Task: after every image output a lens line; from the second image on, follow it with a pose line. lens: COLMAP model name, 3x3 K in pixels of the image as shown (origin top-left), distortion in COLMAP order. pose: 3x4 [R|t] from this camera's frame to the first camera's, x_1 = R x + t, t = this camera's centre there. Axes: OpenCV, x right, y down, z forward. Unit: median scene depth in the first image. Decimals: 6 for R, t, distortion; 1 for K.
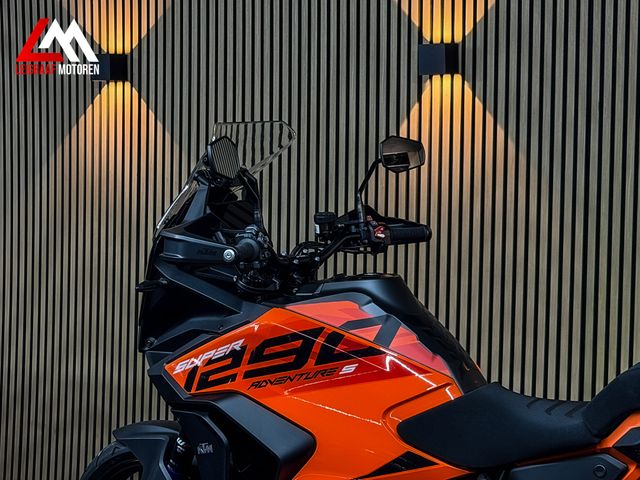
lens RADIAL K [[1410.1, 0, 320.4], [0, 1410.1, 245.1], [0, 0, 1]] dist [0.114117, 0.000000]
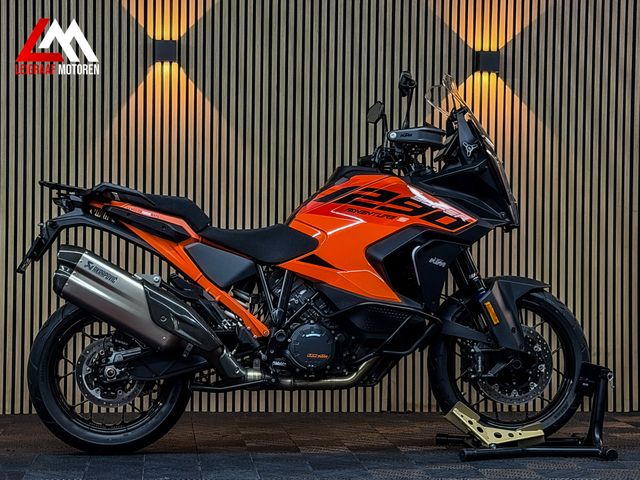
lens RADIAL K [[1430.7, 0, 318.6], [0, 1430.7, 236.9], [0, 0, 1]] dist [0.134705, 0.000000]
pose [[0.782444, -0.007785, 0.622673, -0.977108], [0.040095, 0.998477, -0.037899, 0.165076], [-0.621429, 0.054620, 0.781564, -0.318836]]
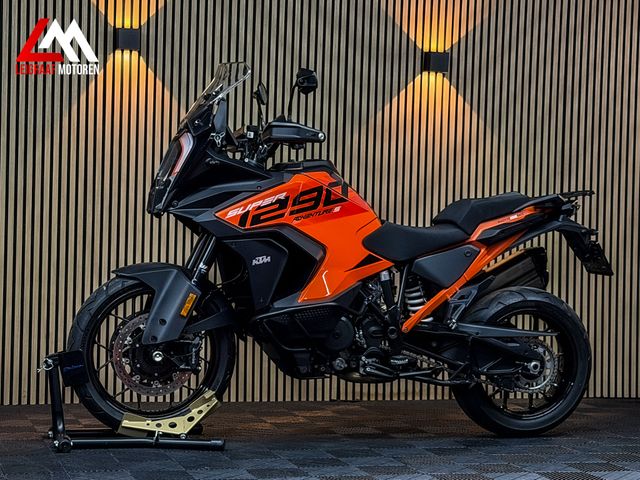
lens RADIAL K [[1410.1, 0, 323.4], [0, 1410.1, 241.6], [0, 0, 1]] dist [0.114117, 0.000000]
pose [[0.656441, -0.004714, 0.754363, -1.200520], [0.030720, 0.999318, -0.020488, 0.150278], [-0.753752, 0.036623, 0.656138, -0.114933]]
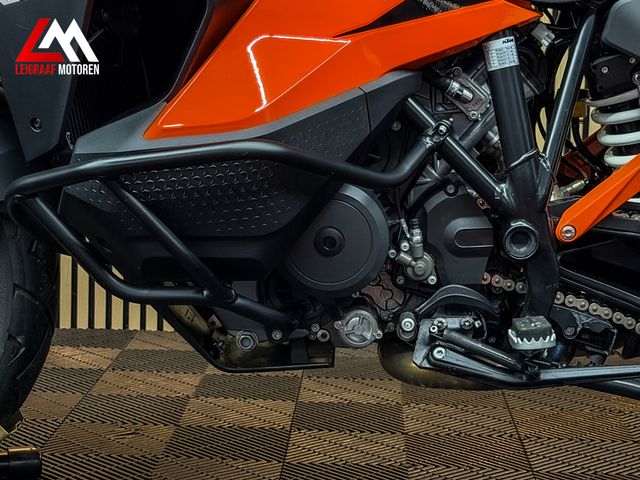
lens RADIAL K [[1410.1, 0, 319.8], [0, 1410.1, 242.2], [0, 0, 1]] dist [0.114117, 0.000000]
pose [[0.863917, -0.069065, 0.498877, -0.226787], [0.021462, 0.994701, 0.100540, 0.173024], [-0.503177, -0.076152, 0.860822, 0.504866]]
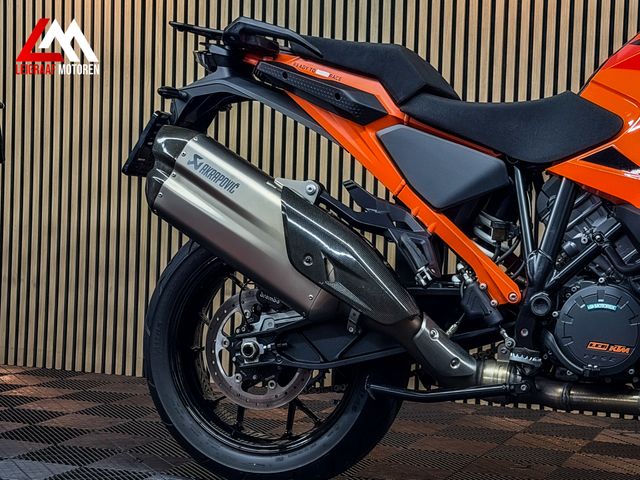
lens RADIAL K [[1430.7, 0, 313.4], [0, 1430.7, 240.7], [0, 0, 1]] dist [0.134705, 0.000000]
pose [[0.983031, -0.003431, 0.183406, -0.298293], [0.003257, 0.999994, 0.001249, 0.174832], [-0.183409, -0.000631, 0.983036, 0.166961]]
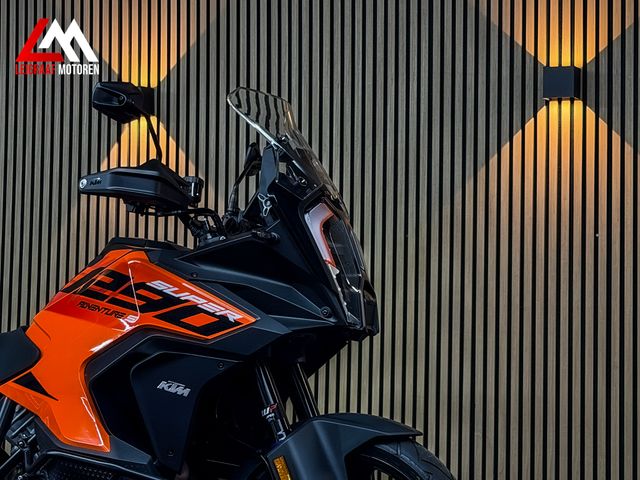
lens RADIAL K [[1430.7, 0, 319.6], [0, 1430.7, 246.2], [0, 0, 1]] dist [0.134705, 0.000000]
pose [[0.983884, 0.014186, 0.178247, 0.037253], [0.008024, 0.992341, -0.123269, 0.163172], [-0.178630, 0.122713, 0.976234, -0.136090]]
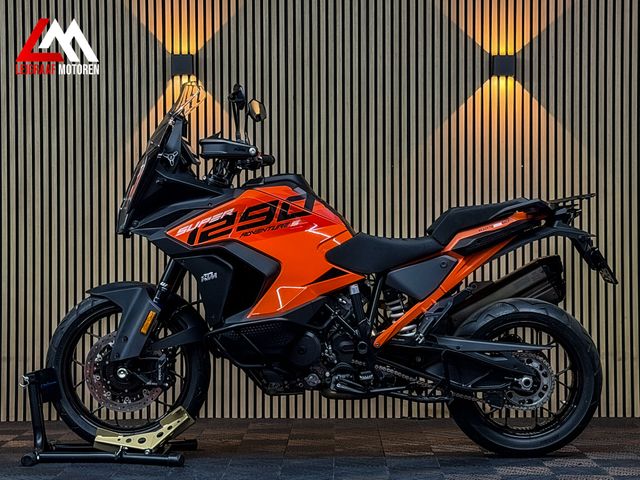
lens RADIAL K [[1410.1, 0, 326.0], [0, 1410.1, 234.6], [0, 0, 1]] dist [0.114117, 0.000000]
pose [[0.848900, -0.016670, 0.528290, -0.789600], [0.050942, 0.997430, -0.050384, 0.175469], [-0.526093, 0.069683, 0.847568, -0.437404]]
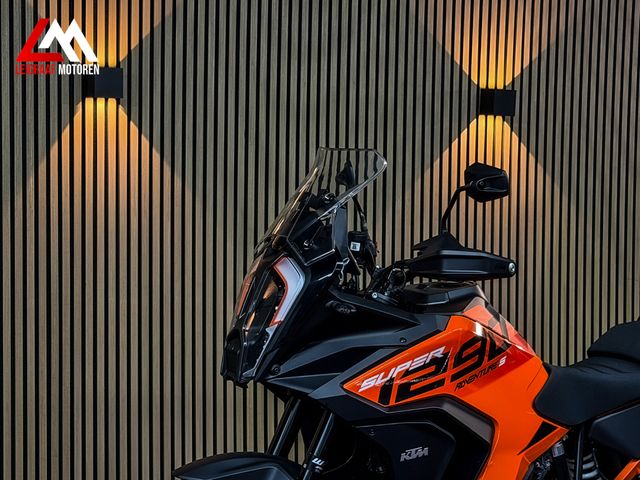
lens RADIAL K [[1410.1, 0, 318.5], [0, 1410.1, 261.6], [0, 0, 1]] dist [0.114117, 0.000000]
pose [[0.522420, -0.055001, 0.850913, -0.974718], [0.055064, 0.998011, 0.030702, -0.036374], [-0.850909, 0.030816, 0.524409, 0.471793]]
